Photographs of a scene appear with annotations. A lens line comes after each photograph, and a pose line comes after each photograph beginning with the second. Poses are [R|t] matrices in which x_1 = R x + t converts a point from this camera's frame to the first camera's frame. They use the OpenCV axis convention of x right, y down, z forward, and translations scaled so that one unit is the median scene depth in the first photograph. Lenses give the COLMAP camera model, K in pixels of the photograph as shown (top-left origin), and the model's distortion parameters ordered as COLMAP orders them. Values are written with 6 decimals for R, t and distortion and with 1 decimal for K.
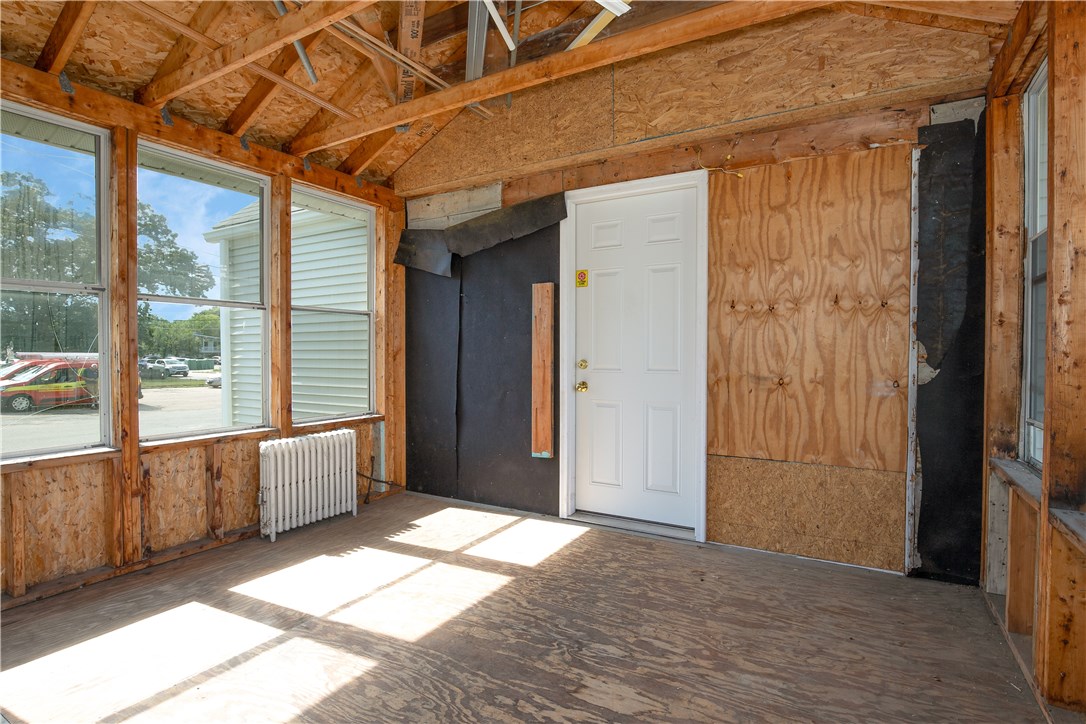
lens RADIAL K [[571.8, 0, 546.7], [0, 571.8, 358.4], [0, 0, 1]] dist [0.002060, -0.000132]
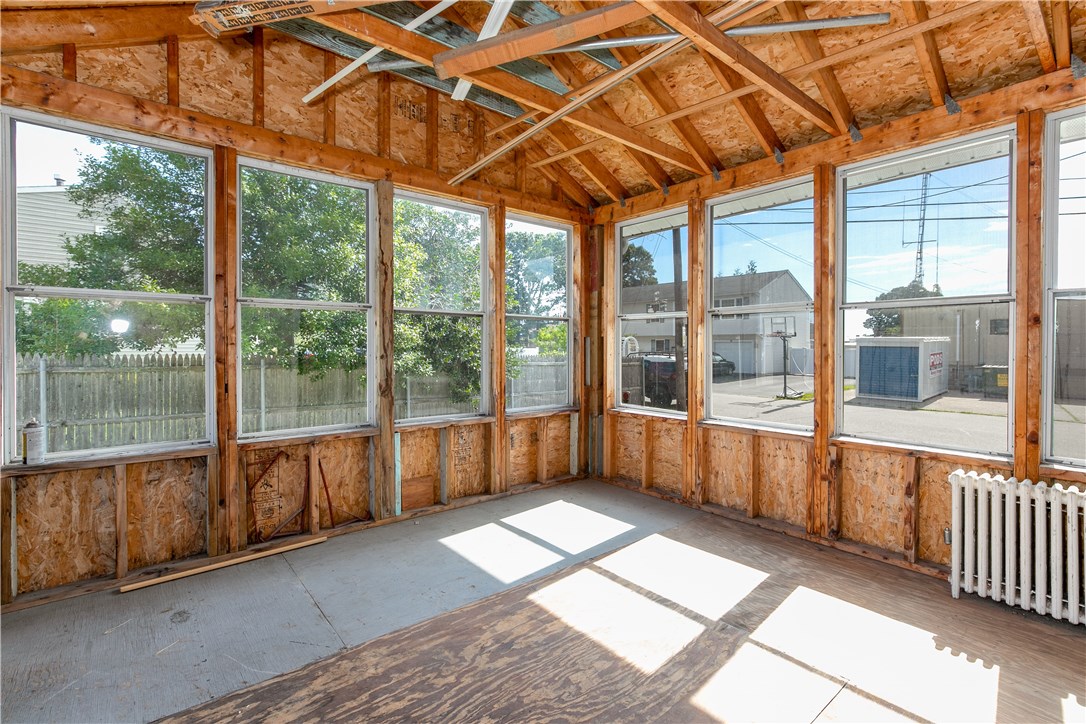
lens RADIAL K [[483.7, 0, 550.8], [0, 483.7, 357.7], [0, 0, 1]] dist [-0.000038, 0.000279]
pose [[-0.334334, 0.007074, -0.942428, 0.386537], [-0.021714, 0.999649, 0.015207, -0.008979], [0.942204, 0.025548, -0.334063, 0.807334]]
